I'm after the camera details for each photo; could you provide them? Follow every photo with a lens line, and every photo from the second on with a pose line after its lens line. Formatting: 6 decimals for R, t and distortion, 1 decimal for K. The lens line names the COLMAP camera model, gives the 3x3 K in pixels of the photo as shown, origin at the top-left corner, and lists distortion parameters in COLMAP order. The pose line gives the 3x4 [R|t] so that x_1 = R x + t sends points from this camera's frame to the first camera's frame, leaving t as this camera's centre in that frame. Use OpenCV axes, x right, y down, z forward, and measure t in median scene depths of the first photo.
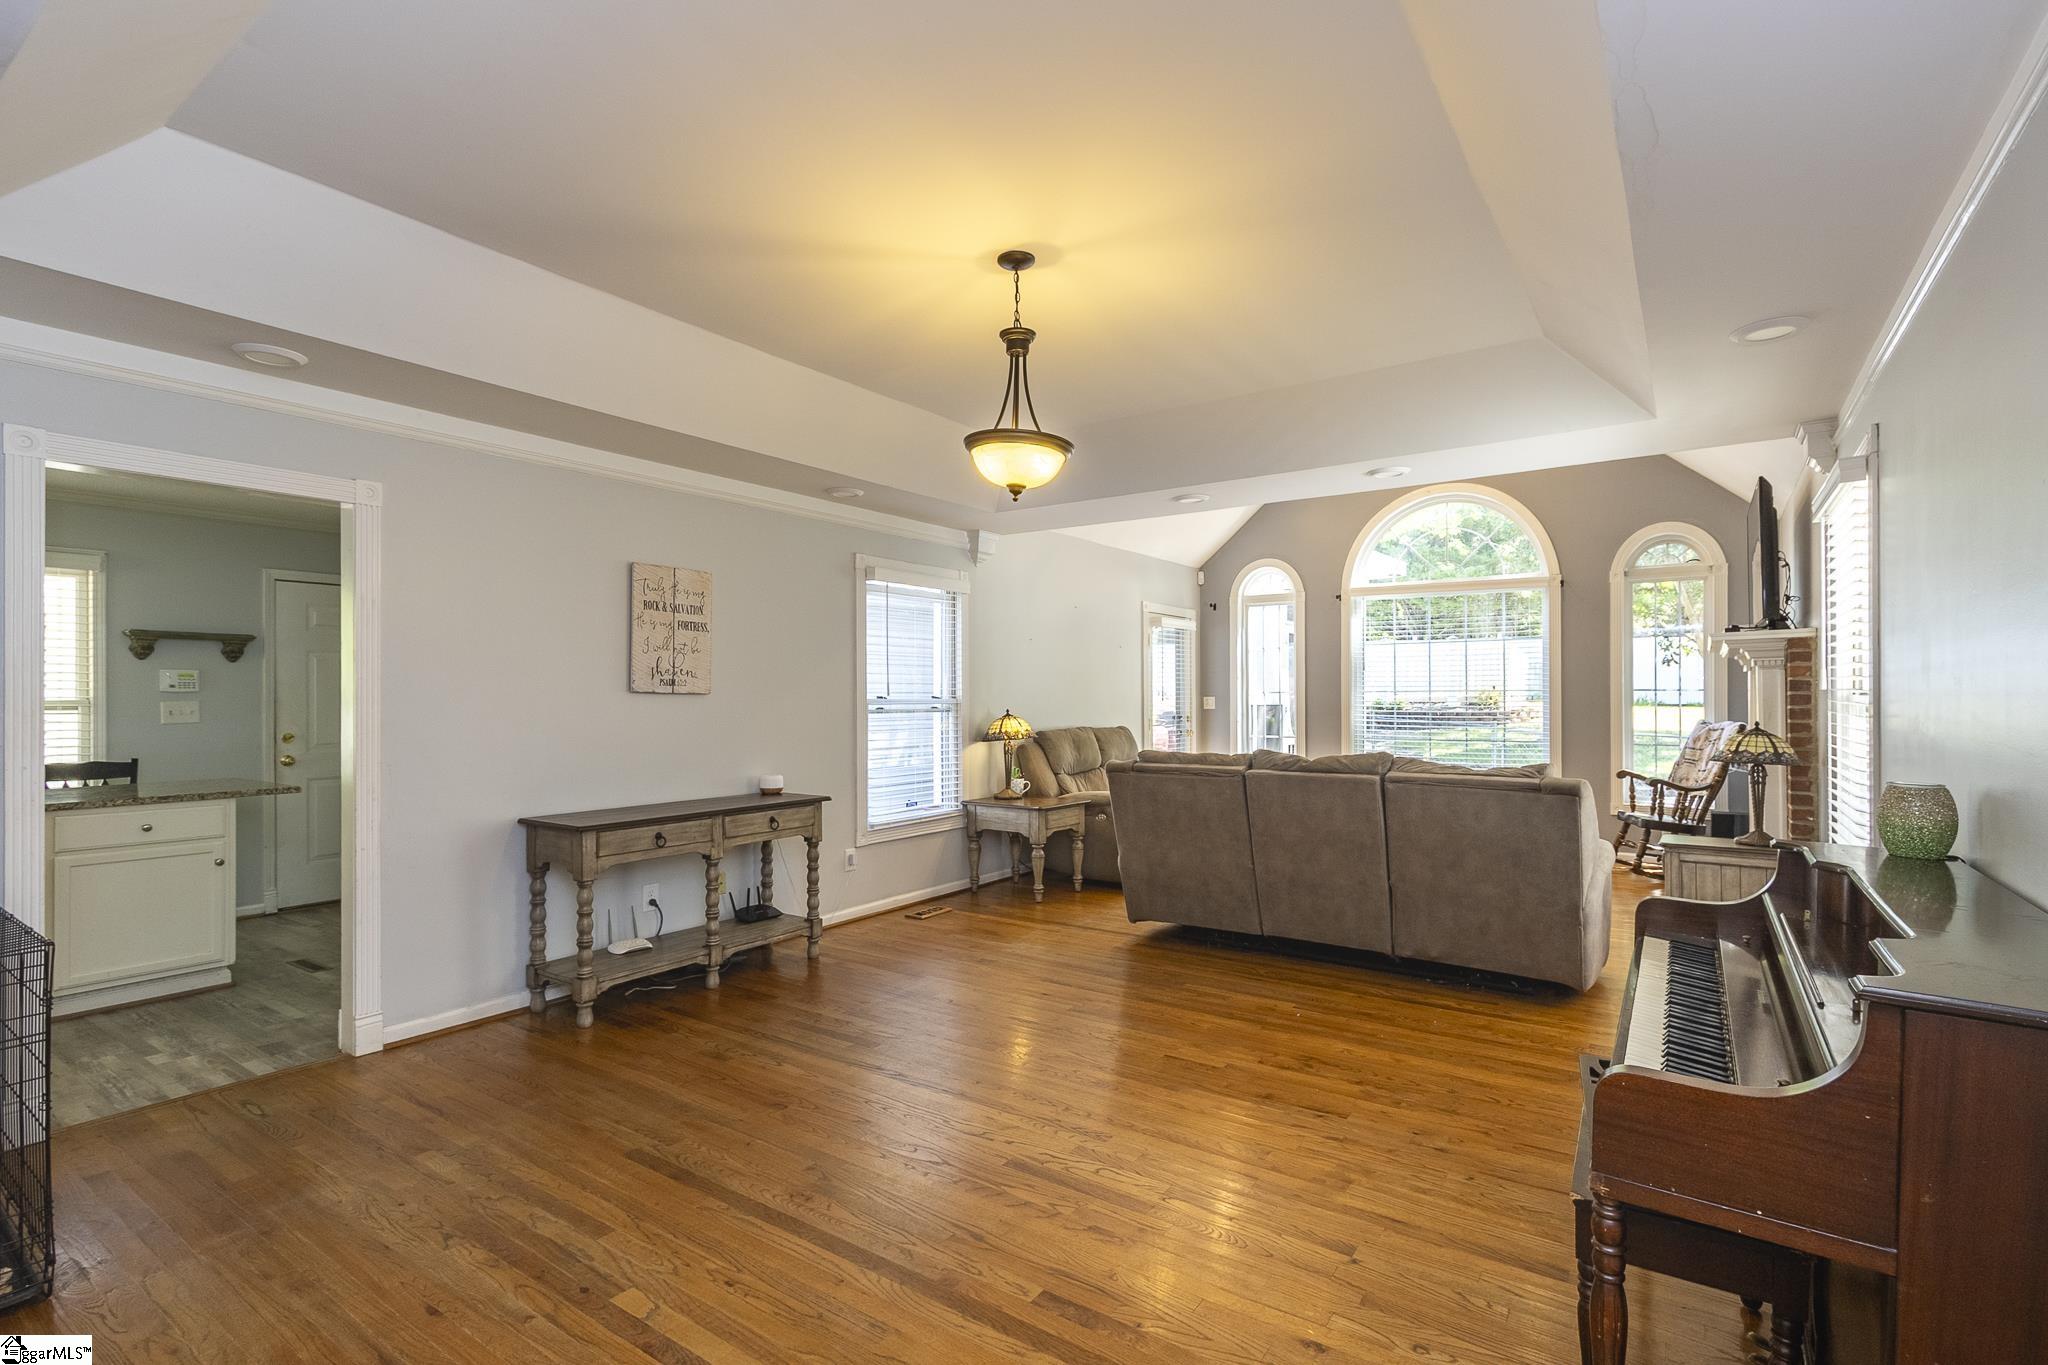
lens RADIAL K [[947.4, 0, 1031.3], [0, 947.4, 695.6], [0, 0, 1]] dist [0.010294, 0.000344]
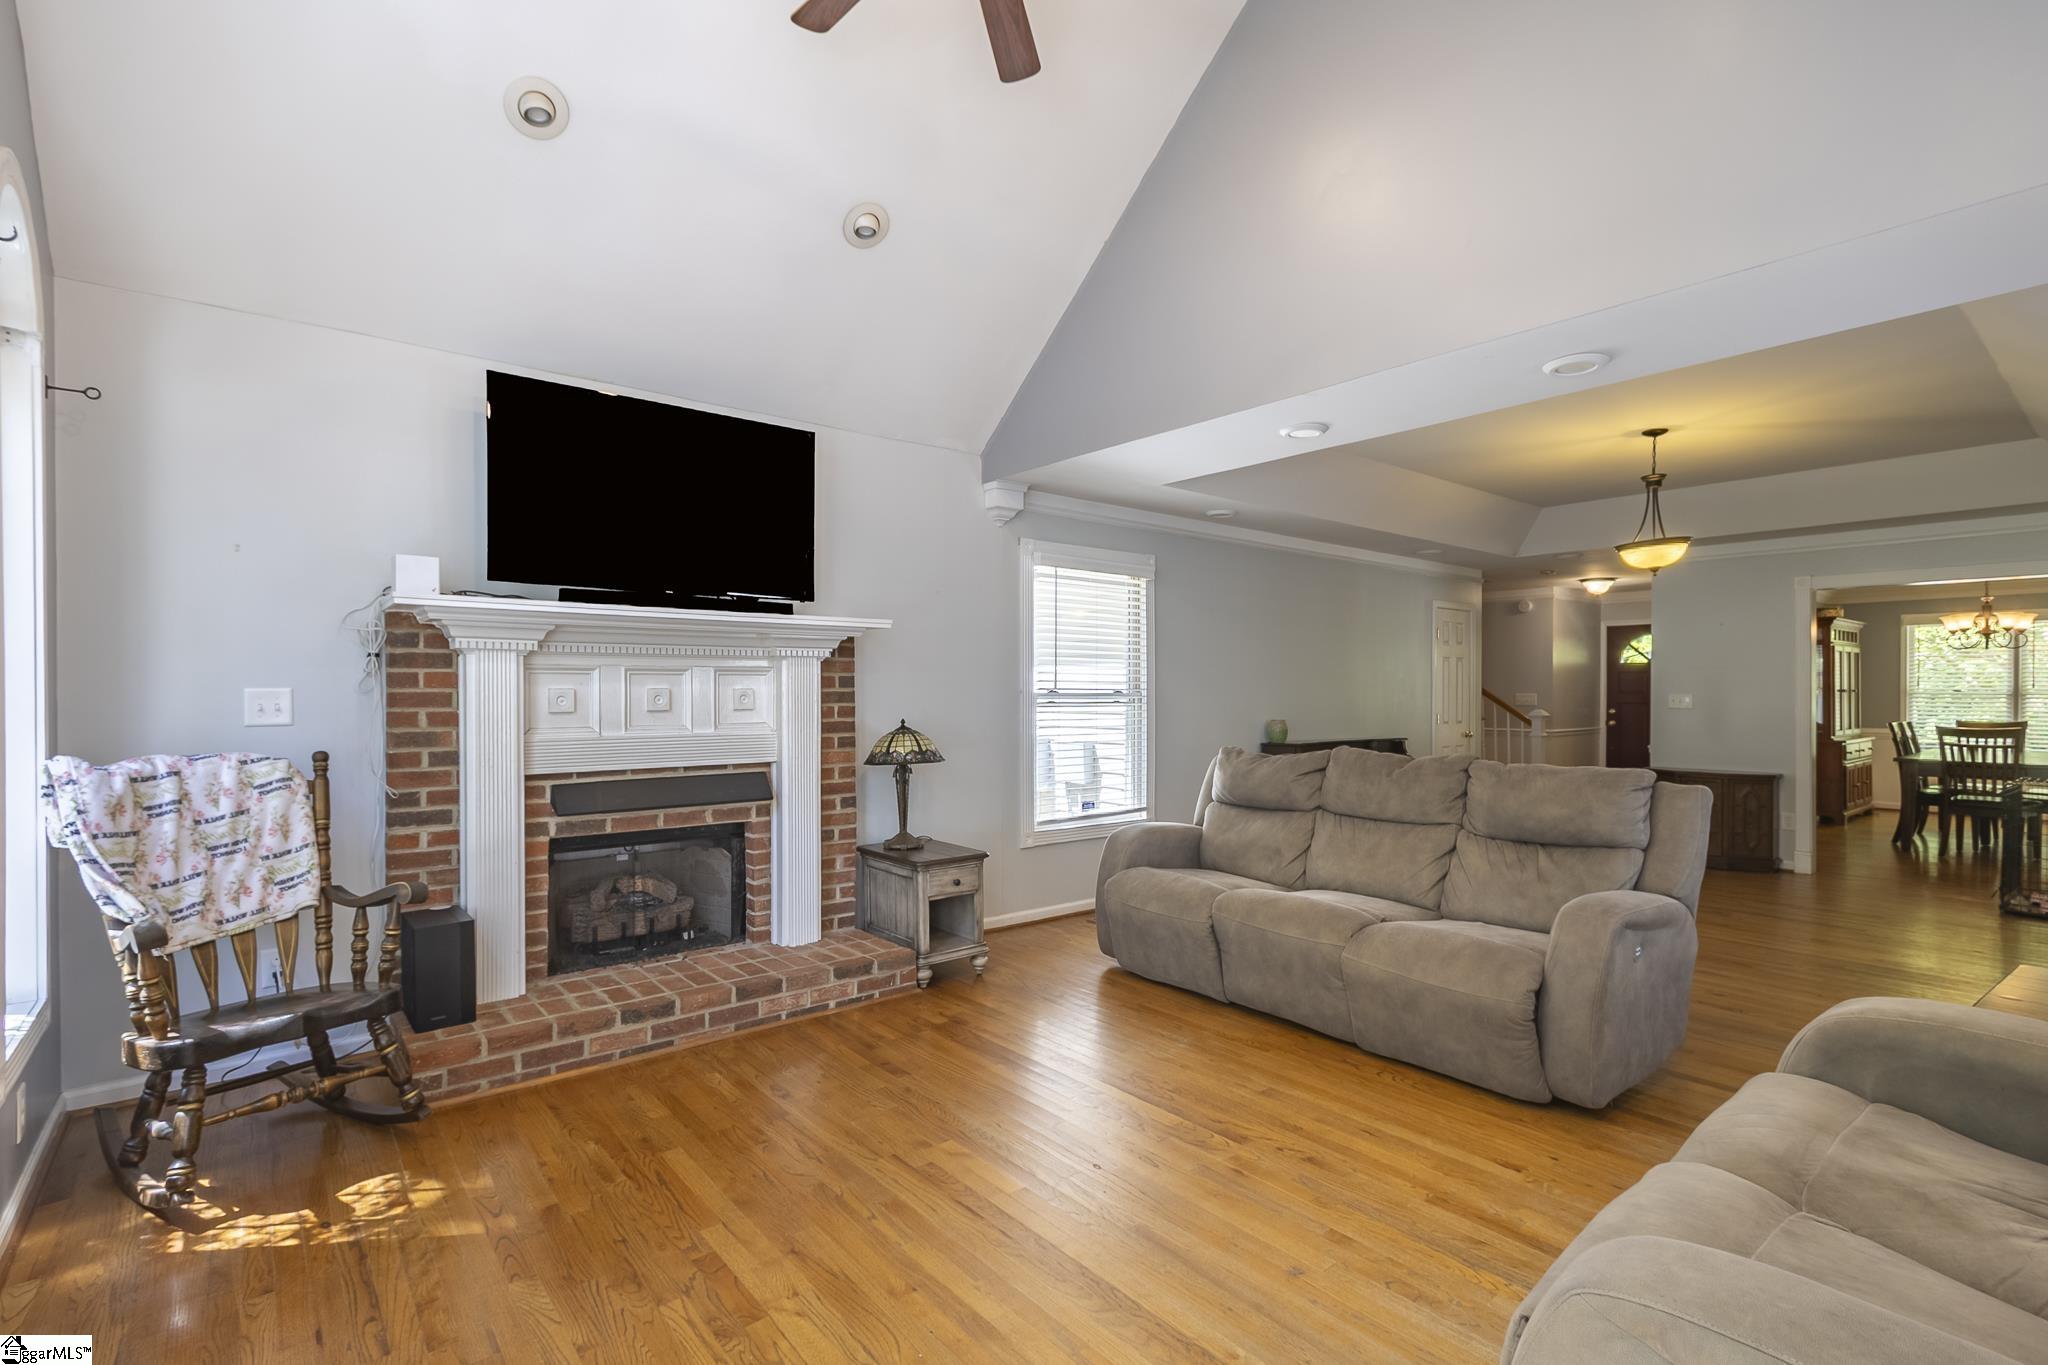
lens RADIAL K [[947.4, 0, 1031.3], [0, 947.4, 695.6], [0, 0, 1]] dist [0.010294, 0.000344]
pose [[-0.961169, -0.004224, 0.275927, 0.227592], [-0.003825, 0.999991, 0.001986, 0.000095], [-0.275933, 0.000853, -0.961177, 1.161445]]
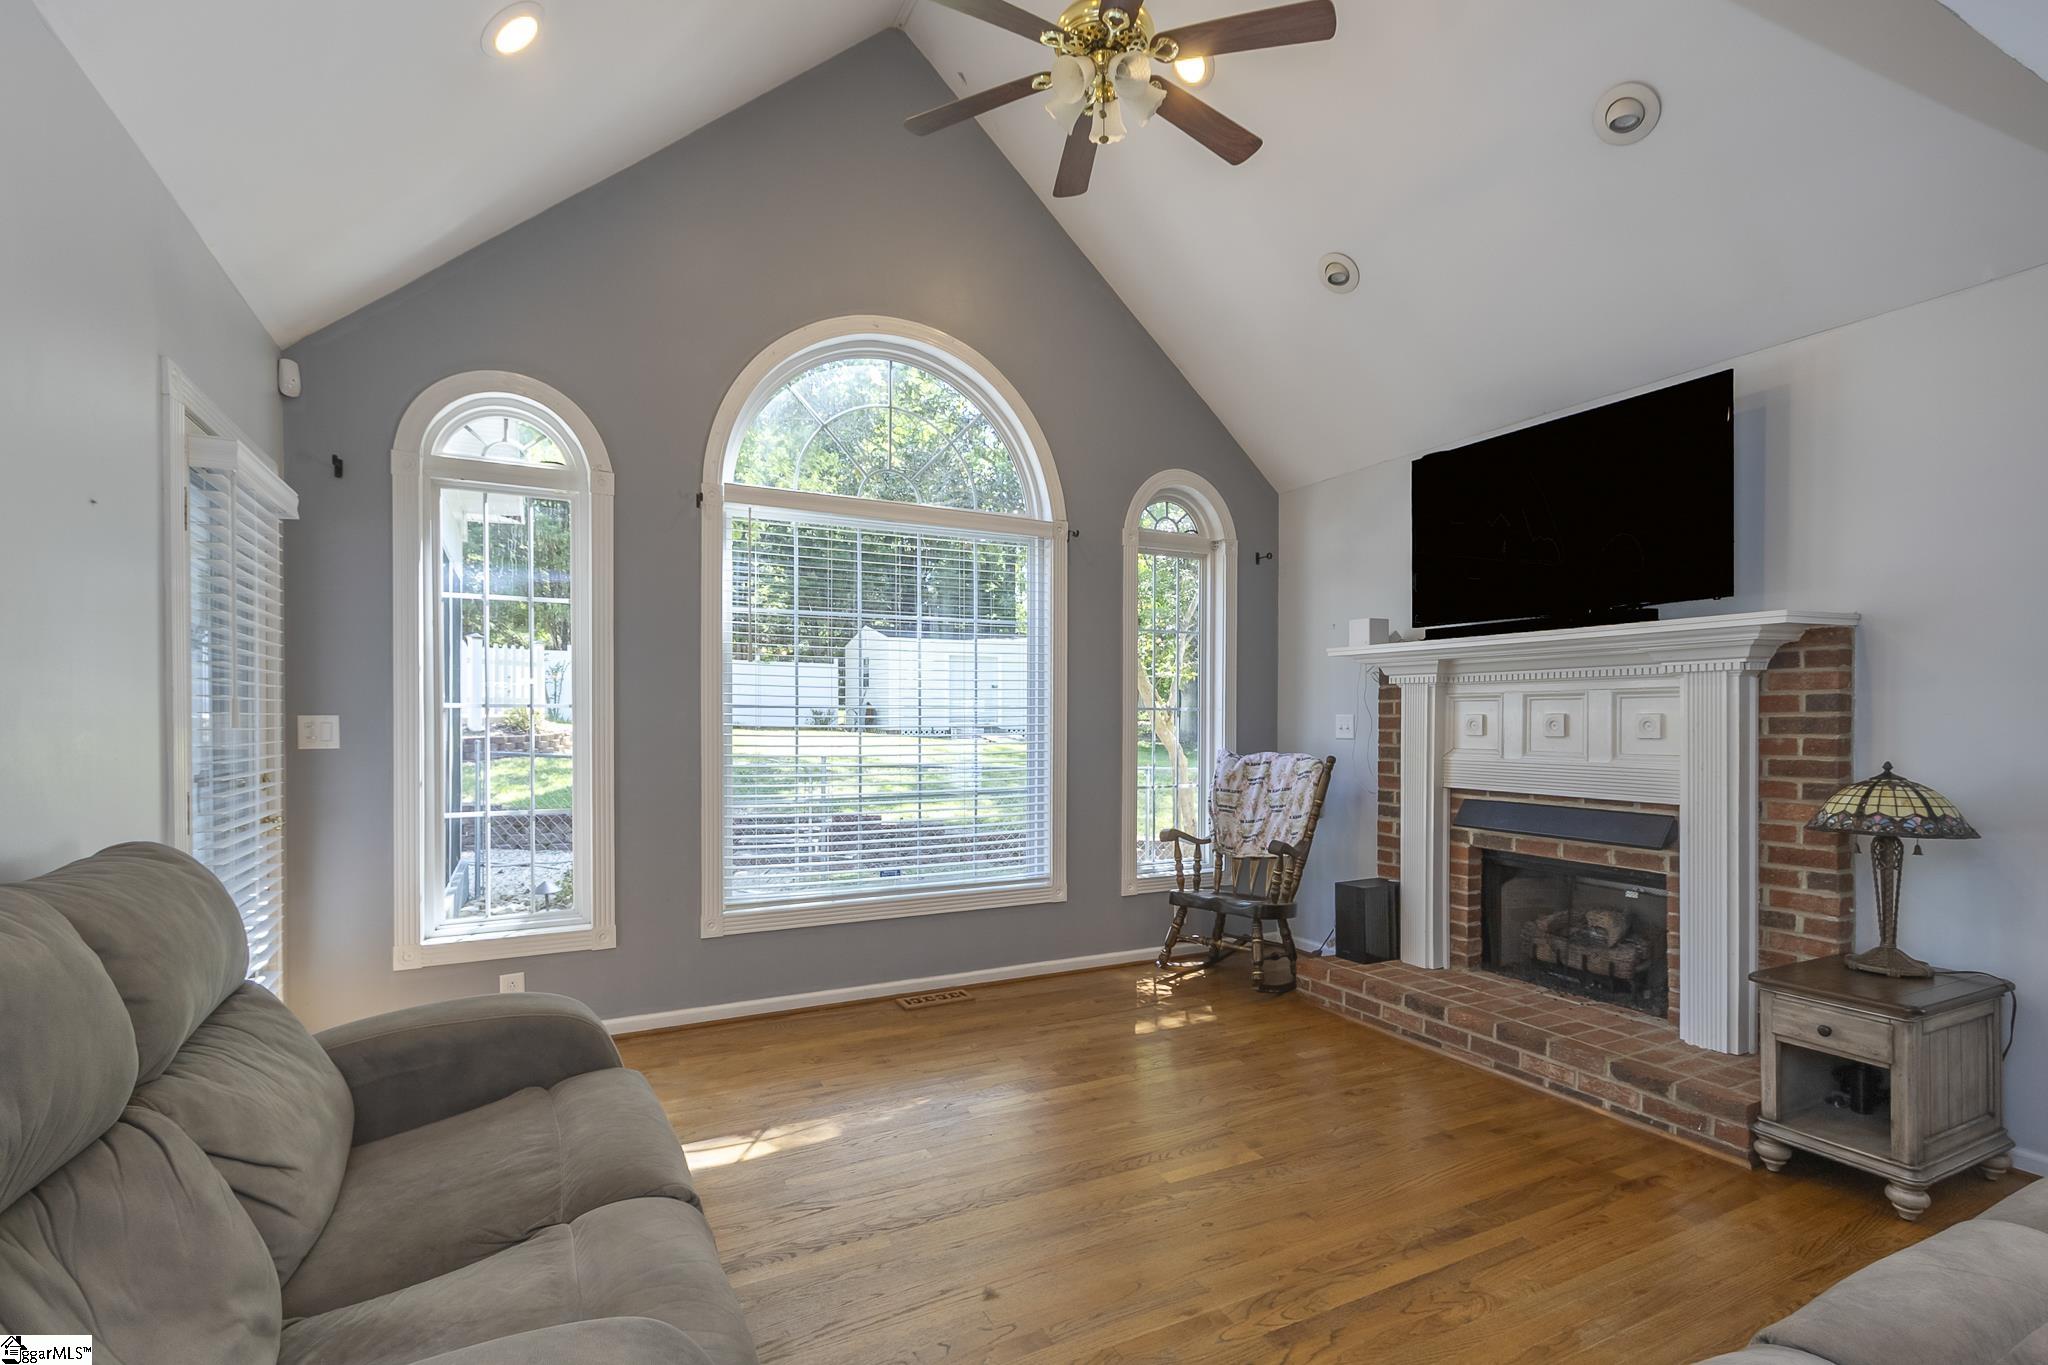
lens RADIAL K [[942.1, 0, 1022.3], [0, 942.1, 719.2], [0, 0, 1]] dist [0.002463, 0.000287]
pose [[0.469397, -0.003196, 0.882982, -0.003941], [-0.004491, 0.999972, 0.006007, -0.000760], [-0.882976, -0.006785, 0.469369, 0.742497]]
